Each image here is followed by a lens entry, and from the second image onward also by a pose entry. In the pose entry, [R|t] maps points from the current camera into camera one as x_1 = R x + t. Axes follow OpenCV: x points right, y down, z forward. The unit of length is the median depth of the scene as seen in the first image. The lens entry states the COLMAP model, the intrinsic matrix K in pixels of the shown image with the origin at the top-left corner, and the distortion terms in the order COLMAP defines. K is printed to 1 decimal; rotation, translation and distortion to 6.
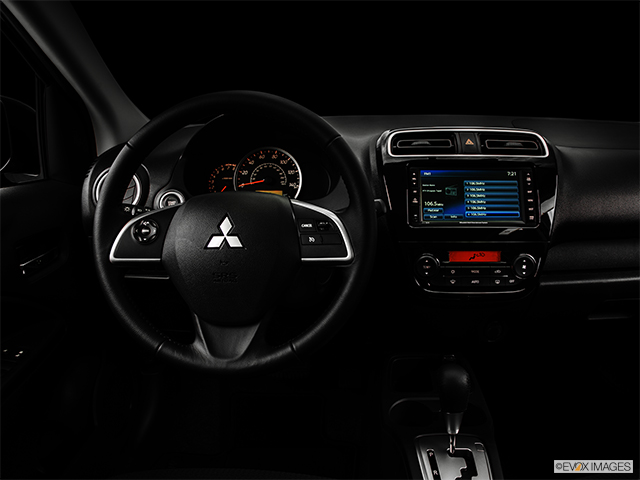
lens RADIAL K [[496.3, 0, 320.0], [0, 496.3, 240.0], [0, 0, 1]] dist [-0.120689, 0.070291]
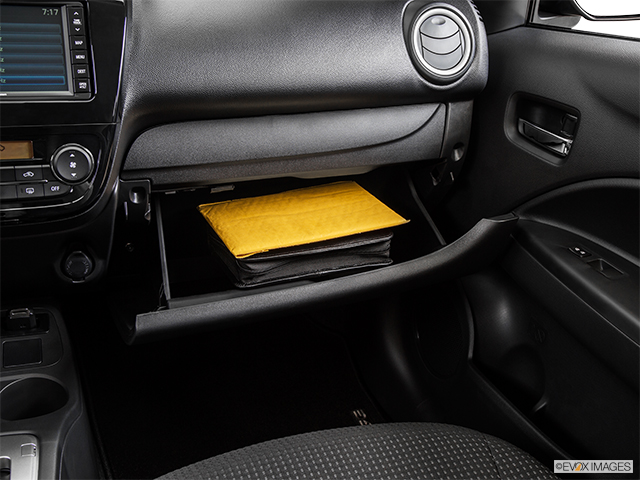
lens RADIAL K [[722.7, 0, 320.0], [0, 722.7, 240.0], [0, 0, 1]] dist [0.010495, 0.010610]
pose [[0.921956, -0.087903, 0.377188, 0.344470], [0.029948, 0.987167, 0.156858, 0.013422], [-0.386136, -0.133320, 0.912757, 0.005277]]
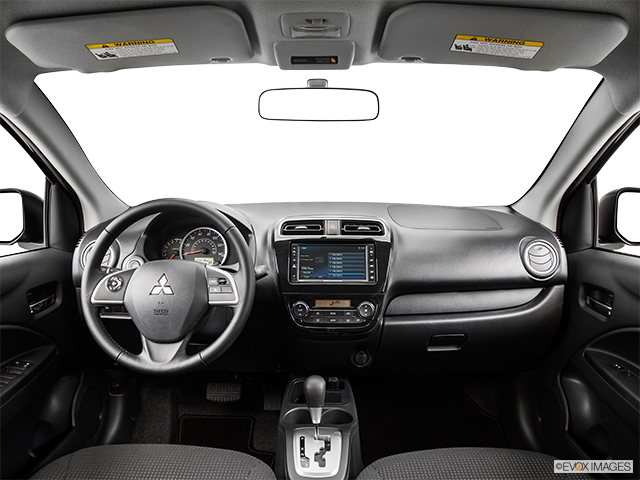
lens RADIAL K [[494.9, 0, 310.4], [0, 494.9, 240.4], [0, 0, 1]] dist [-0.131217, 0.074095]
pose [[0.999802, 0.008064, 0.018164, 0.215278], [-0.005780, 0.992454, -0.122484, 0.027409], [-0.019015, 0.122355, 0.992304, -0.510783]]
